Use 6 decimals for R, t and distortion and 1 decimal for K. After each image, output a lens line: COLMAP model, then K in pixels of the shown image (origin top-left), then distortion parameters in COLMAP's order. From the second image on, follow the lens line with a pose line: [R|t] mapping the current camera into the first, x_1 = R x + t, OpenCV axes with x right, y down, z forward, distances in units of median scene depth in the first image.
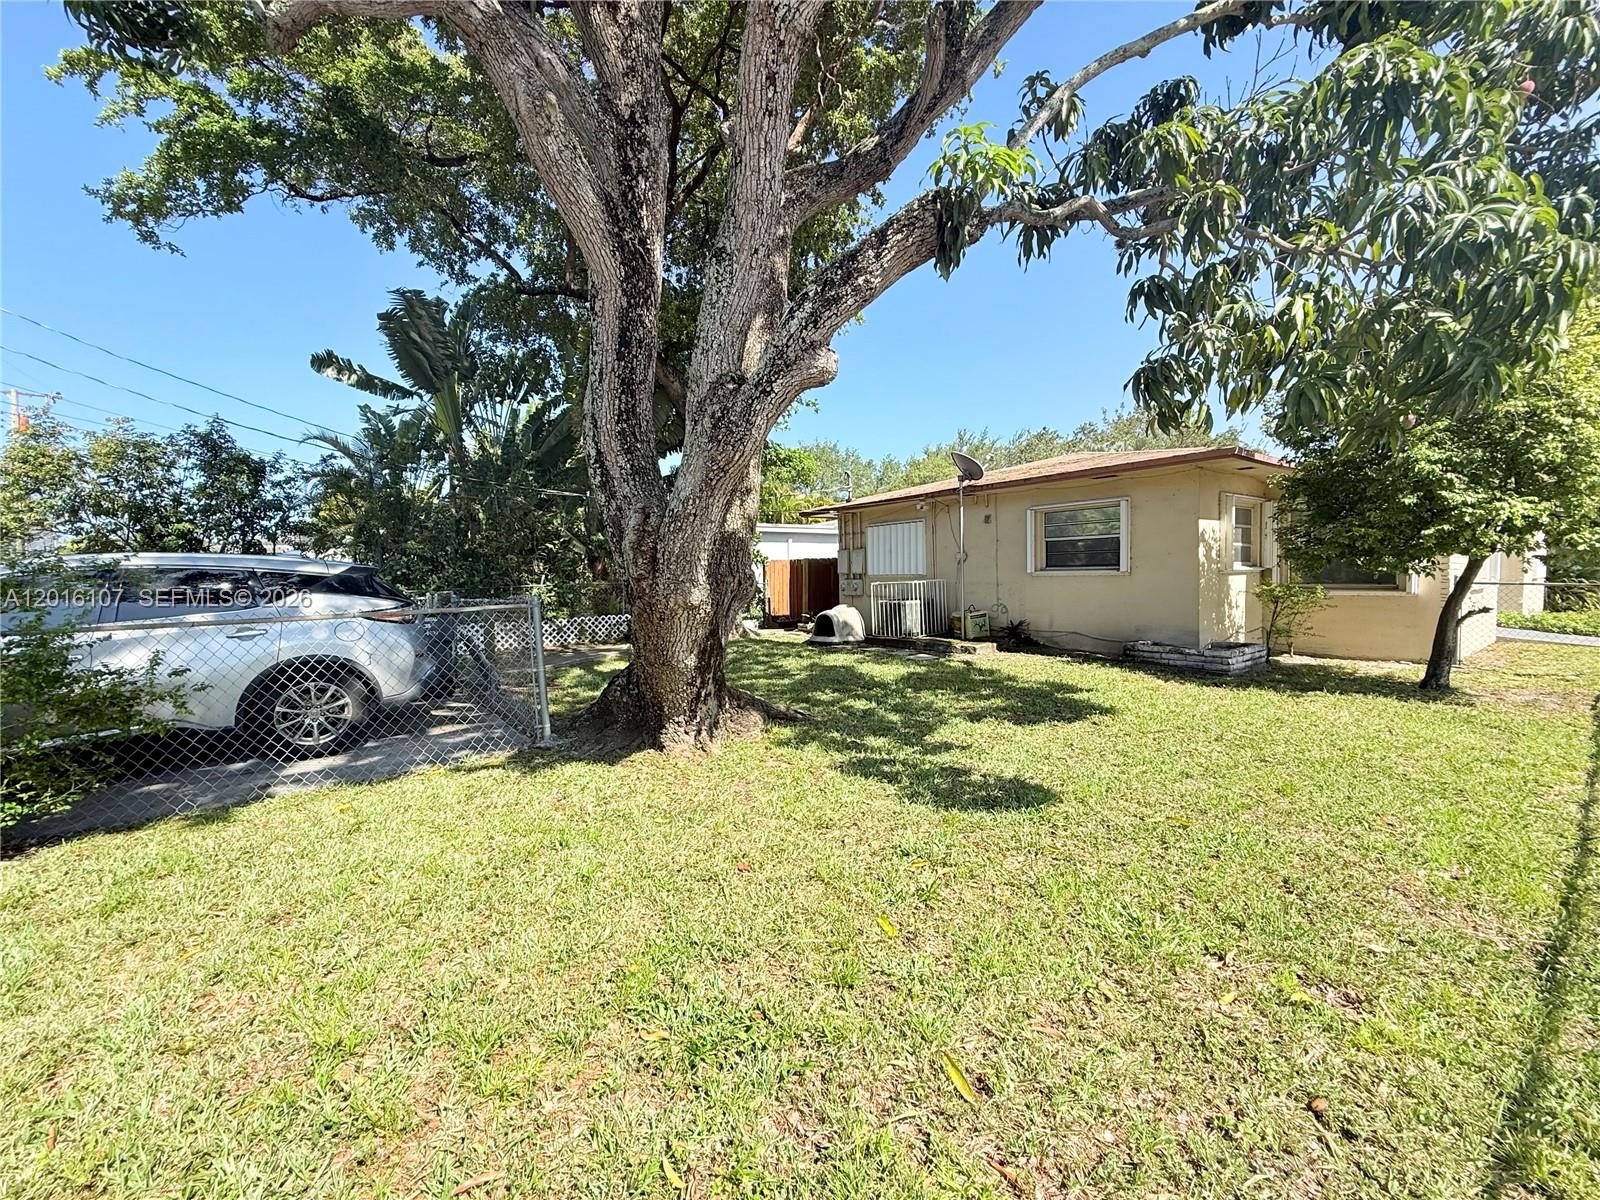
lens RADIAL K [[637.3, 0, 799.0], [0, 637.3, 597.9], [0, 0, 1]] dist [0.000753, 0.000652]
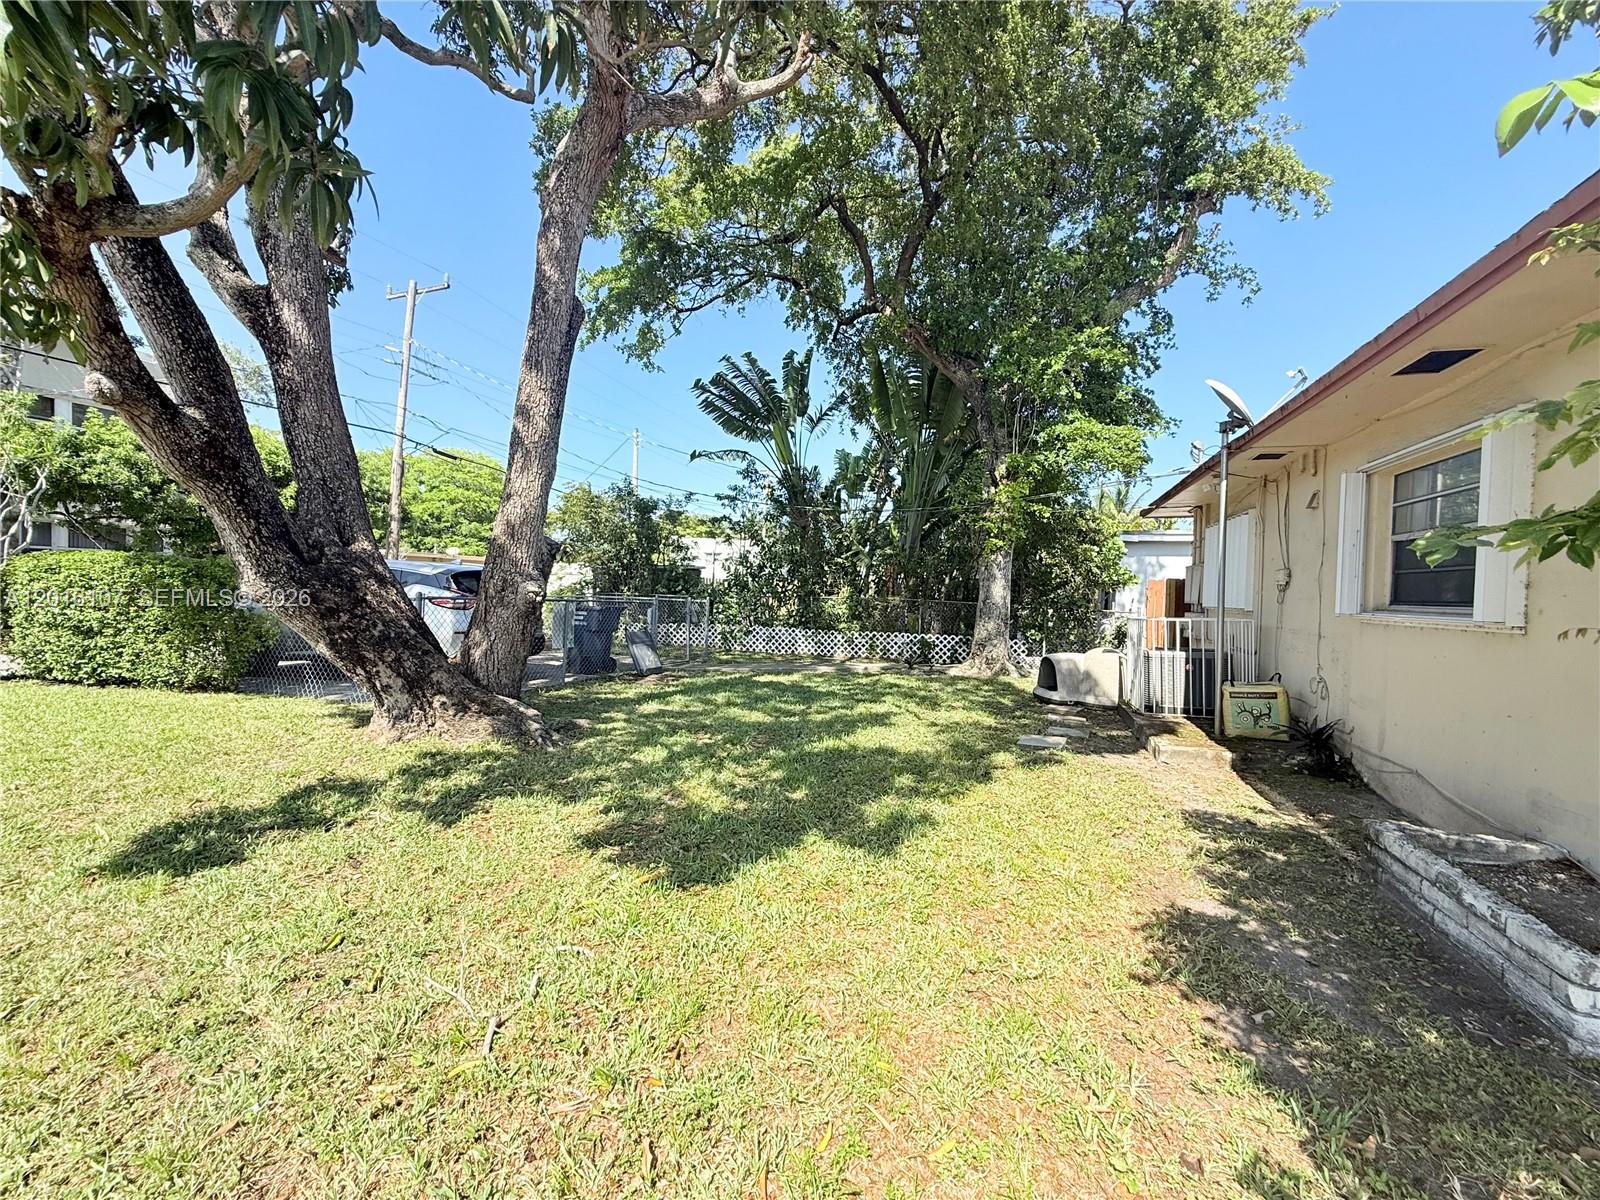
lens RADIAL K [[637.3, 0, 799.3], [0, 637.3, 603.0], [0, 0, 1]] dist [0.000753, 0.000652]
pose [[0.559370, 0.054039, -0.827155, 0.422146], [-0.069685, 0.997406, 0.018037, -0.024857], [0.825984, 0.047551, 0.561685, 0.349189]]
